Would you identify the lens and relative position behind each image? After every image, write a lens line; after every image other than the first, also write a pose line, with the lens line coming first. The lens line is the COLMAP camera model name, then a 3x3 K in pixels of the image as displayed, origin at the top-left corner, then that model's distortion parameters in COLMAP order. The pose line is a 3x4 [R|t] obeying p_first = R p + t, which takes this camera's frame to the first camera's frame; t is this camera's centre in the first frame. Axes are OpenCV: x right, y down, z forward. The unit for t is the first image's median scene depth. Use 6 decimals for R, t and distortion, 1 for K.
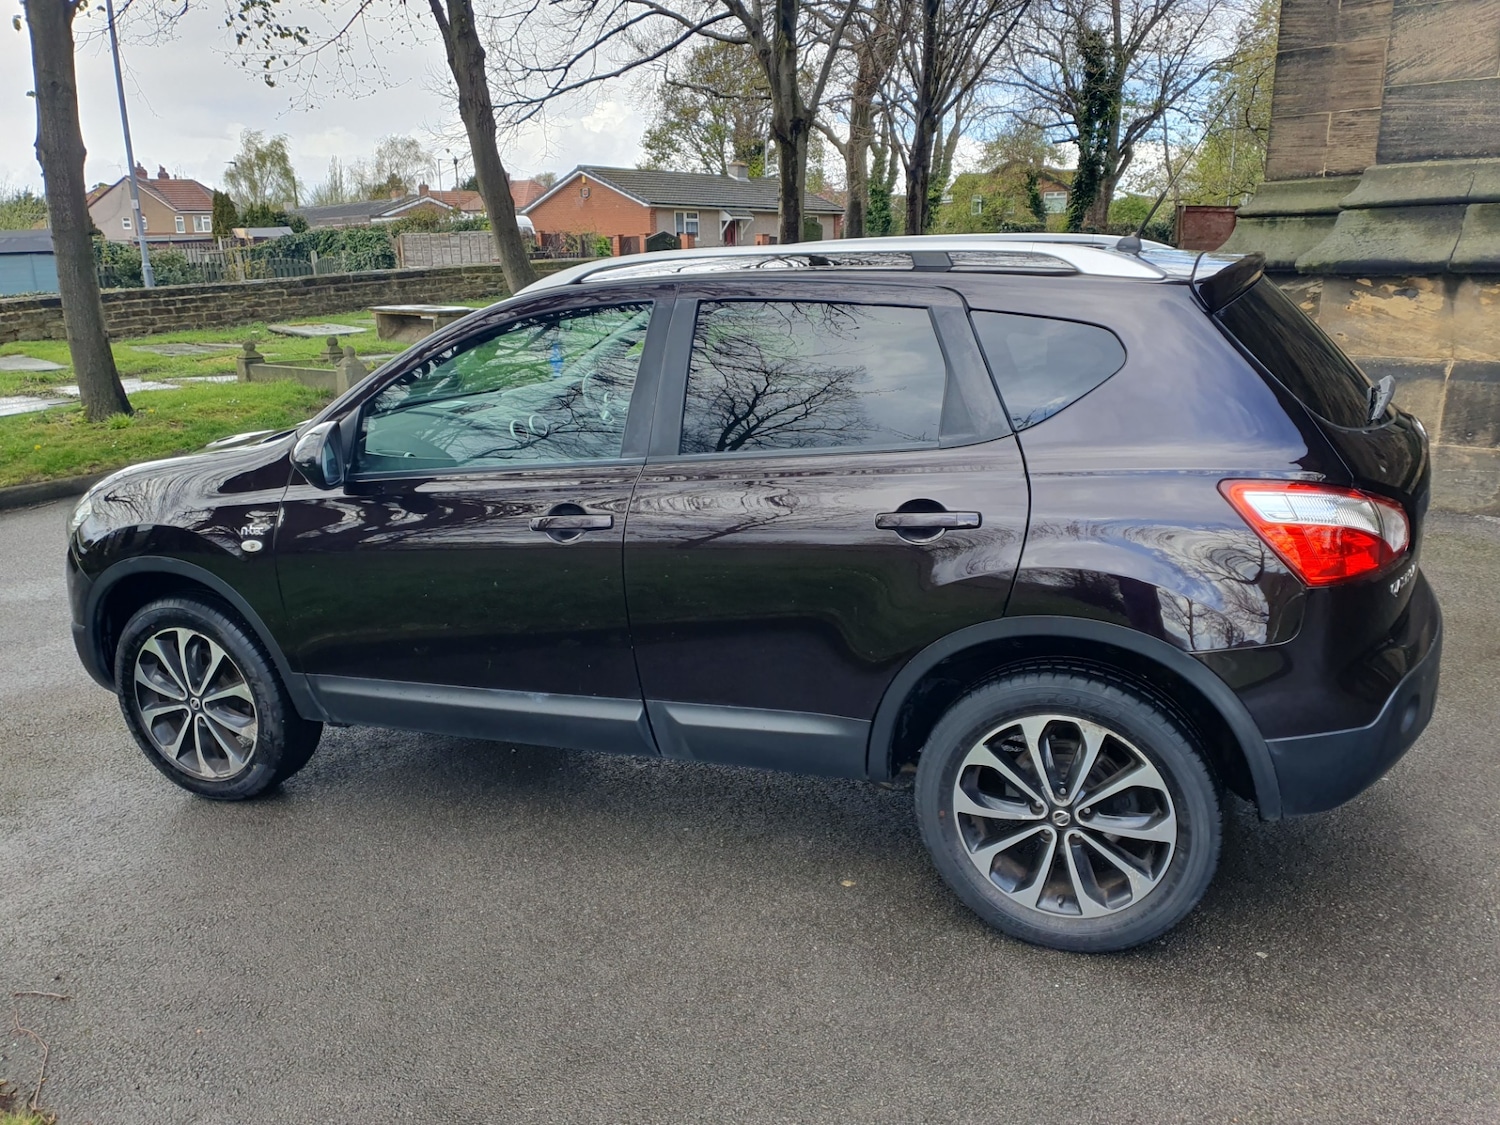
lens RADIAL K [[1198.6, 0, 764.5], [0, 1198.6, 569.6], [0, 0, 1]] dist [0.021910, -0.003033]
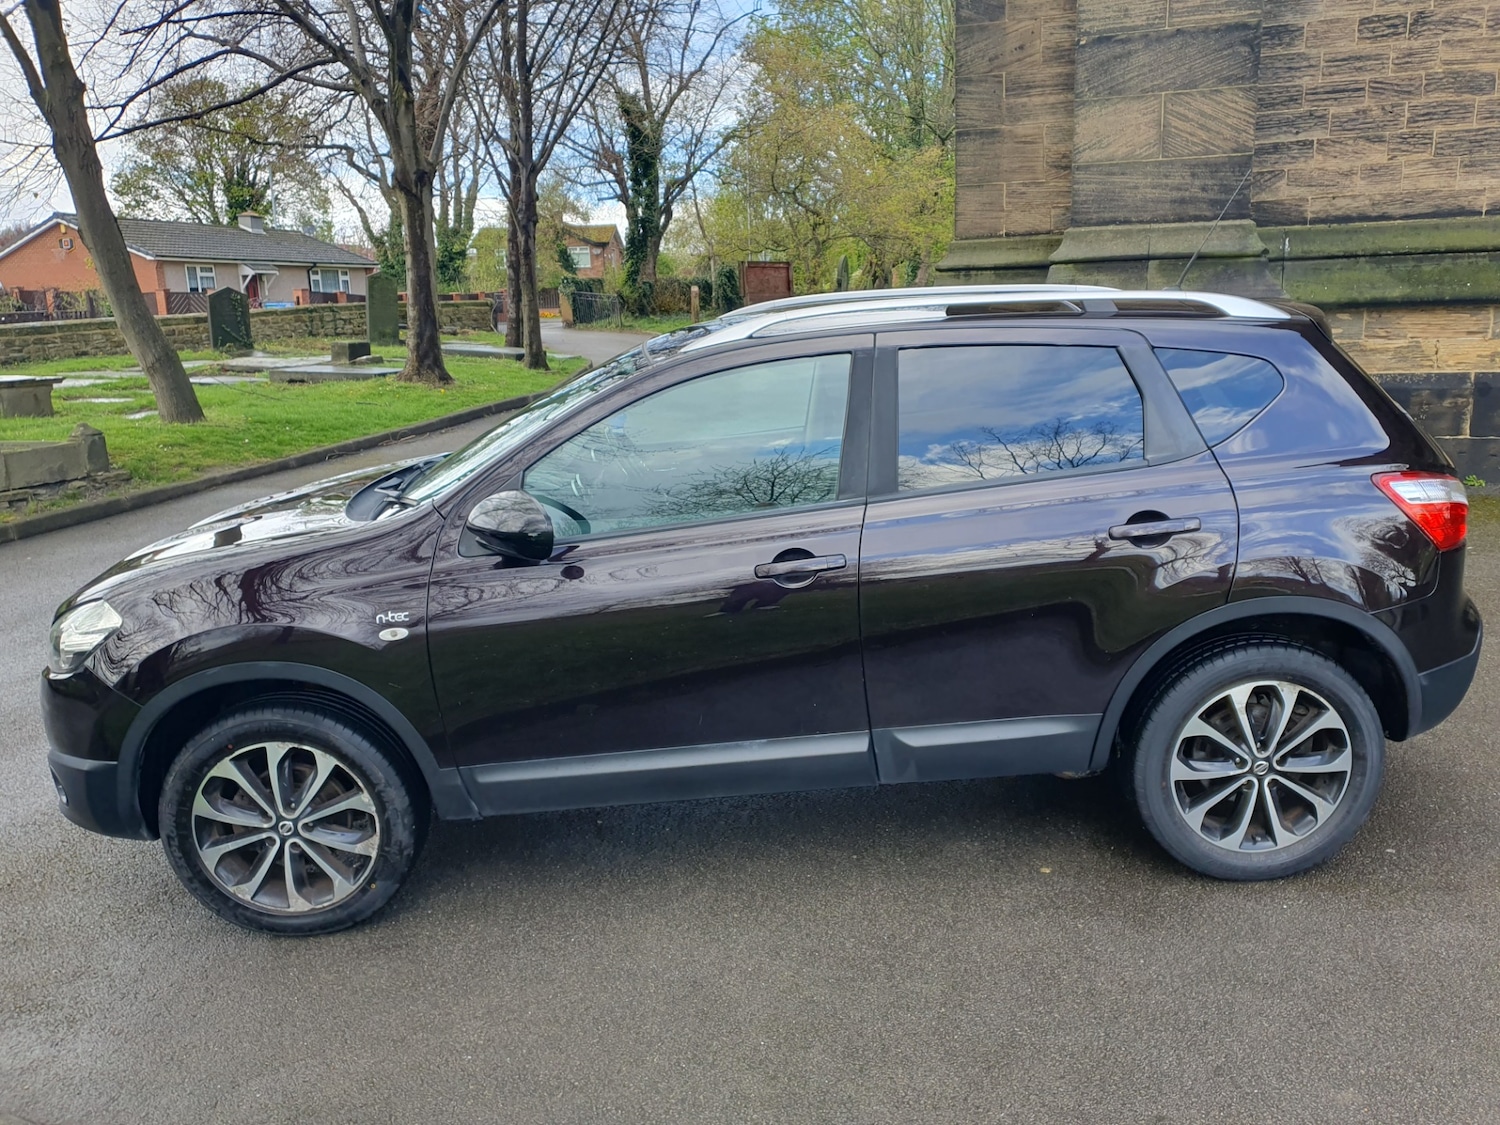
lens RADIAL K [[1198.6, 0, 776.7], [0, 1198.6, 570.9], [0, 0, 1]] dist [0.021910, -0.003033]
pose [[0.915951, -0.100992, 0.388374, -0.273663], [0.116650, 0.993029, -0.016887, -0.009988], [-0.383961, 0.060771, 0.921347, 0.030794]]
